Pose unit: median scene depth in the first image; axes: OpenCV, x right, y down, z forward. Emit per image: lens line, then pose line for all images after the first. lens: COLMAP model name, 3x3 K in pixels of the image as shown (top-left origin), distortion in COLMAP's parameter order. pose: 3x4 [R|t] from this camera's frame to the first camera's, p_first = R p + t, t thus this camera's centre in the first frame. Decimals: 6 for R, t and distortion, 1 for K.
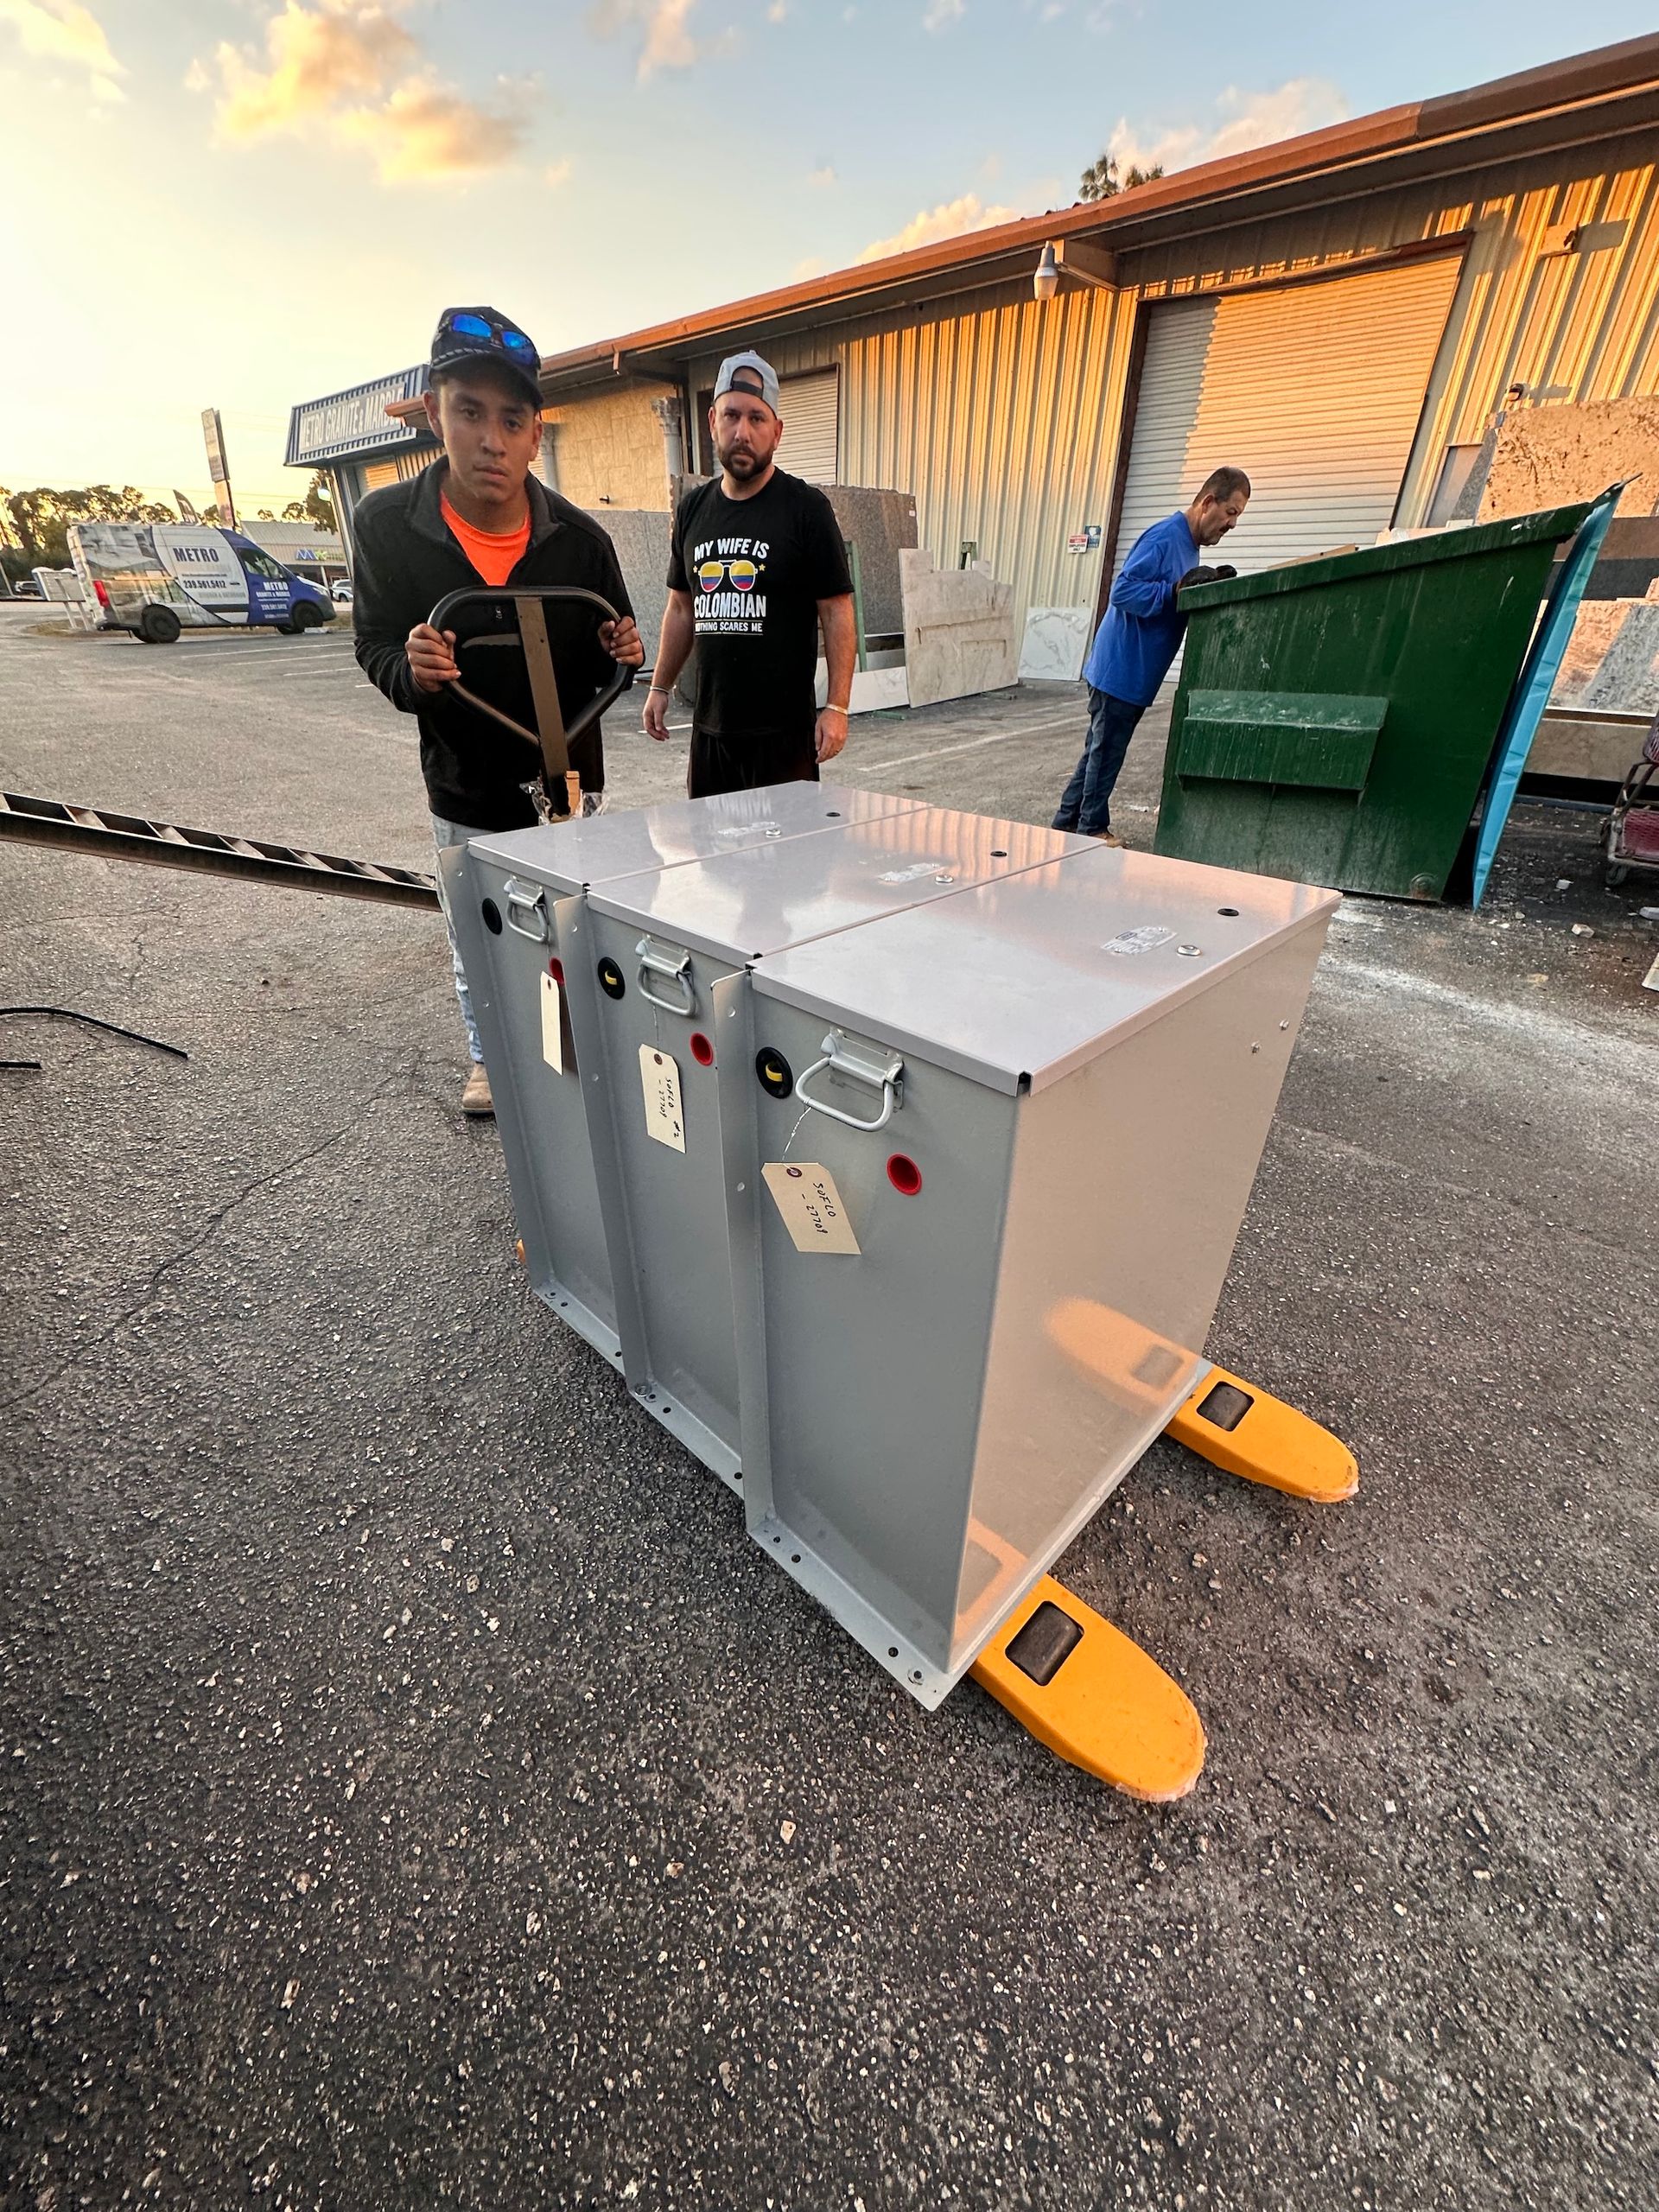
lens RADIAL K [[902.7, 0, 838.9], [0, 902.7, 1081.9], [0, 0, 1]] dist [-0.002072, -0.000075]
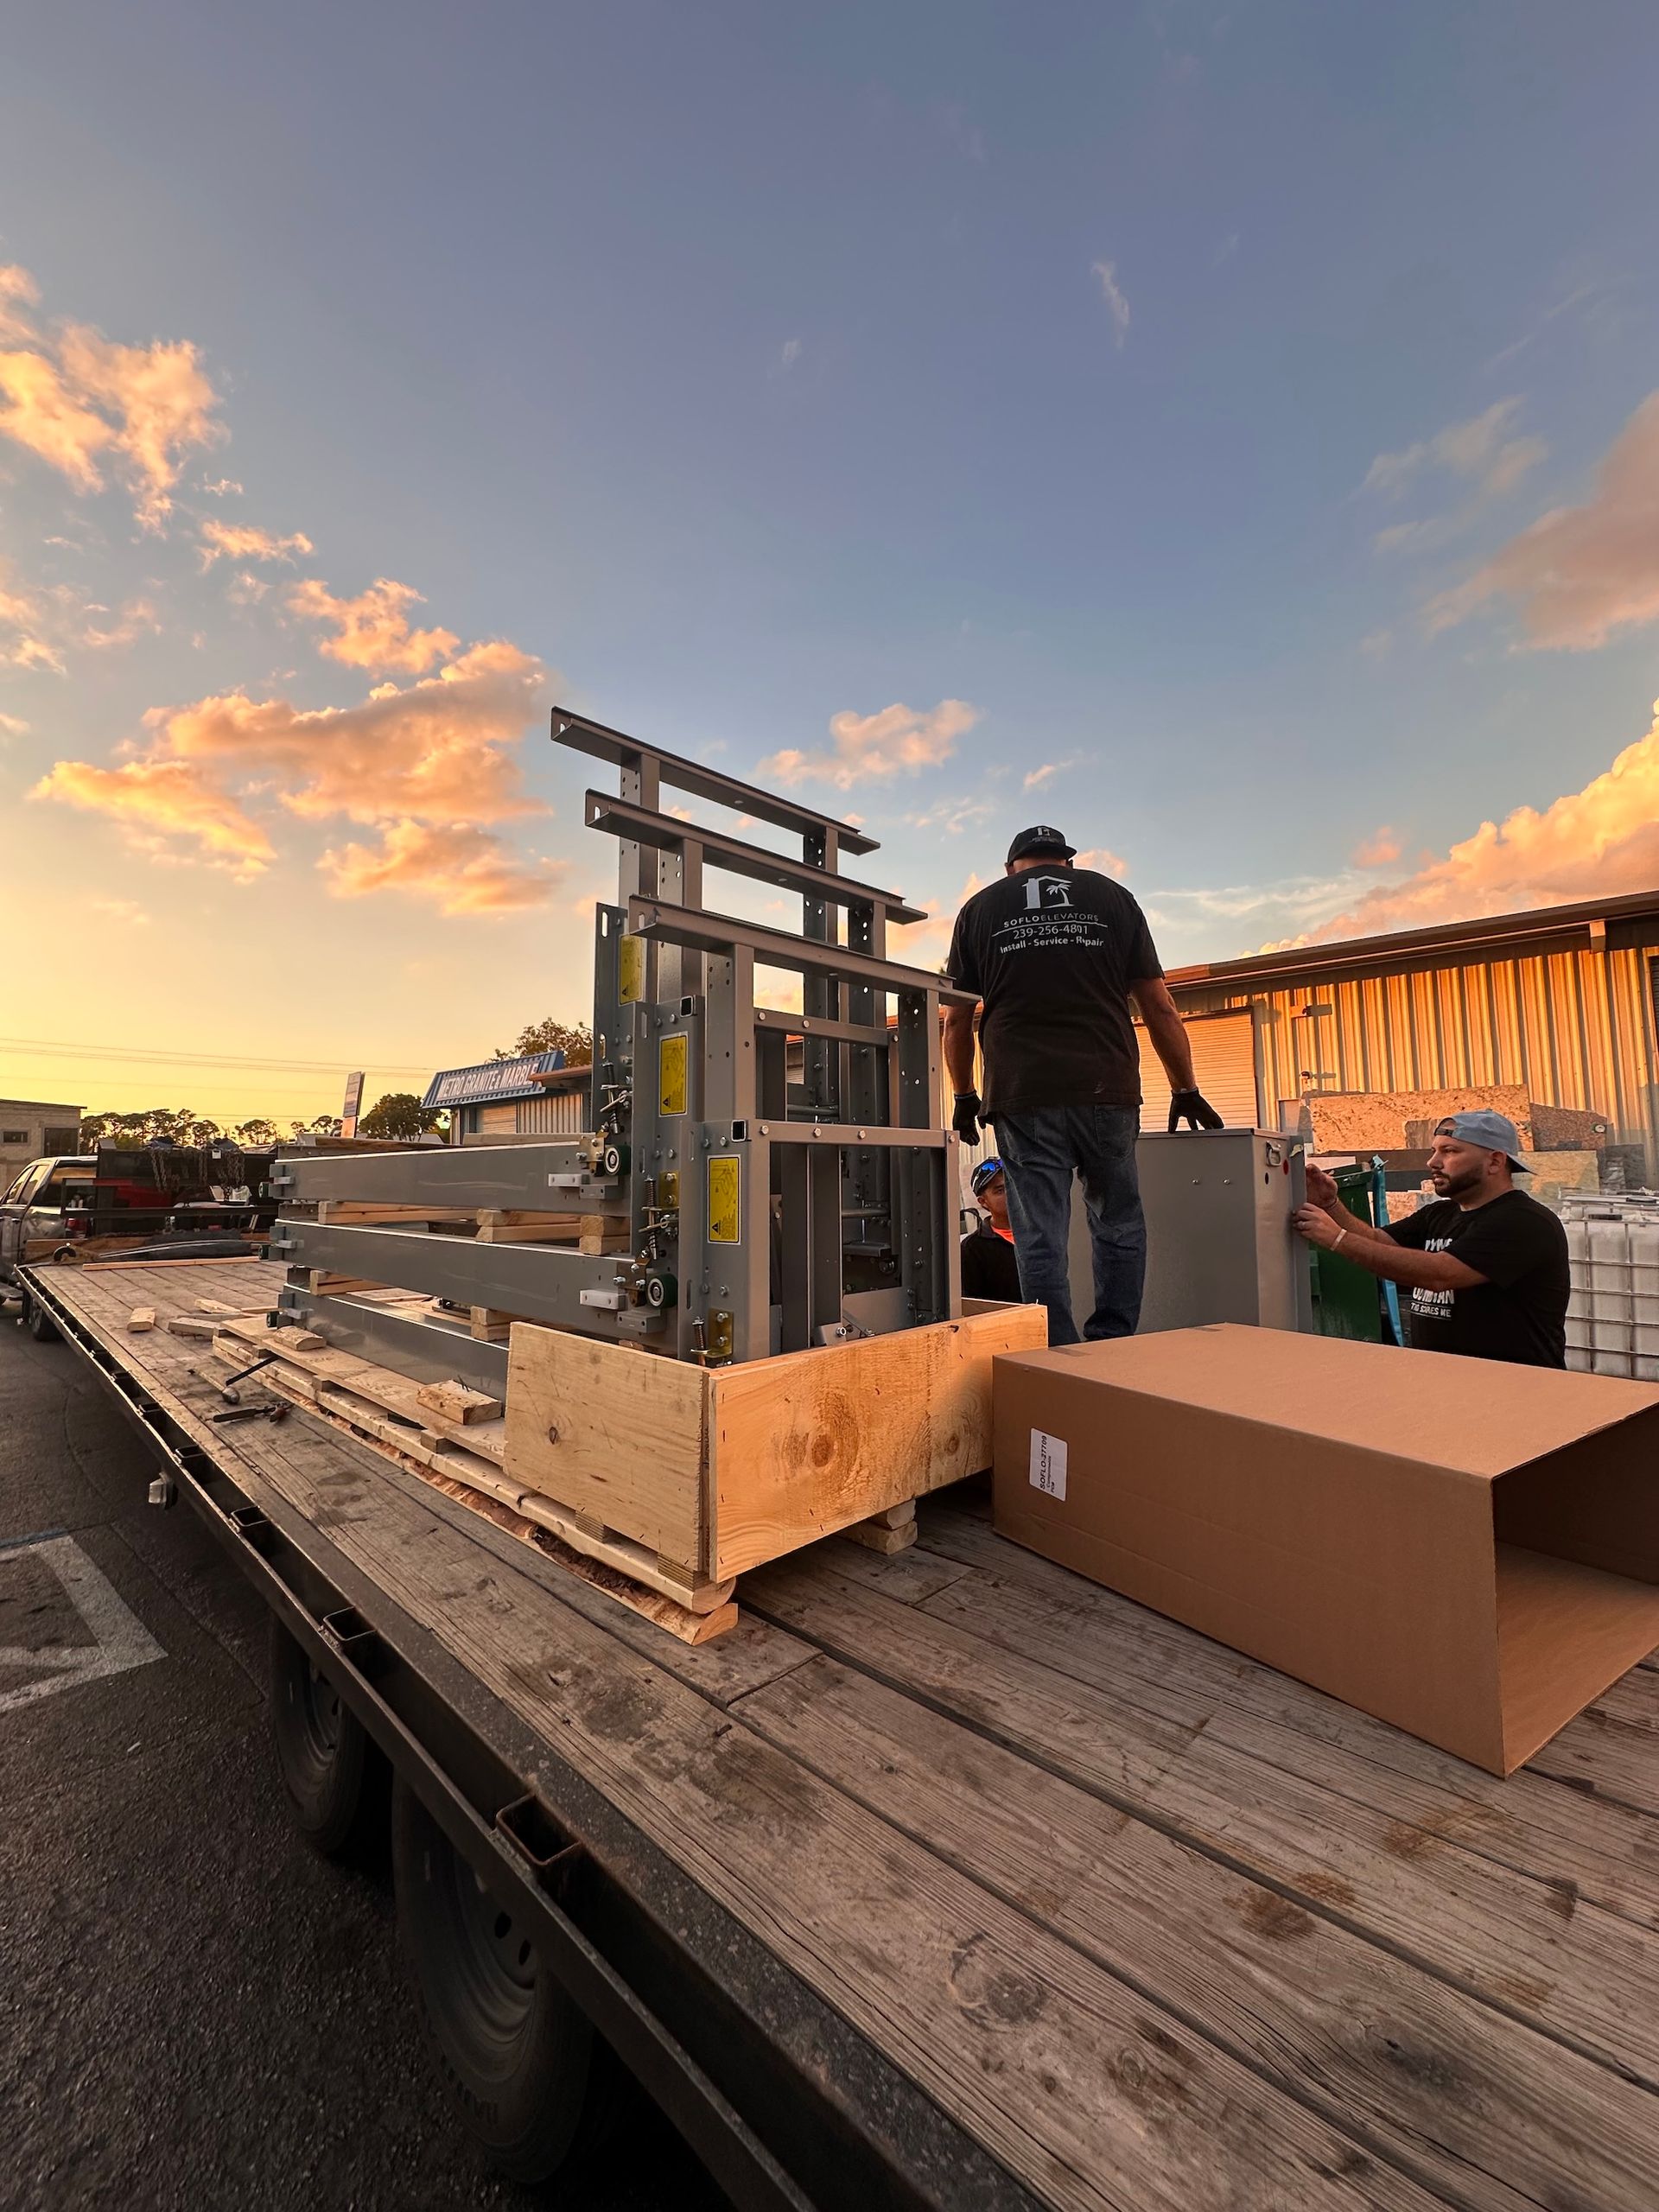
lens RADIAL K [[902.7, 0, 838.9], [0, 902.7, 1081.9], [0, 0, 1]] dist [-0.002072, -0.000075]
pose [[0.997731, -0.031372, 0.059569, -0.138640], [0.059142, 0.831184, -0.552842, 0.079325], [-0.032169, 0.555111, 0.831154, -0.232992]]
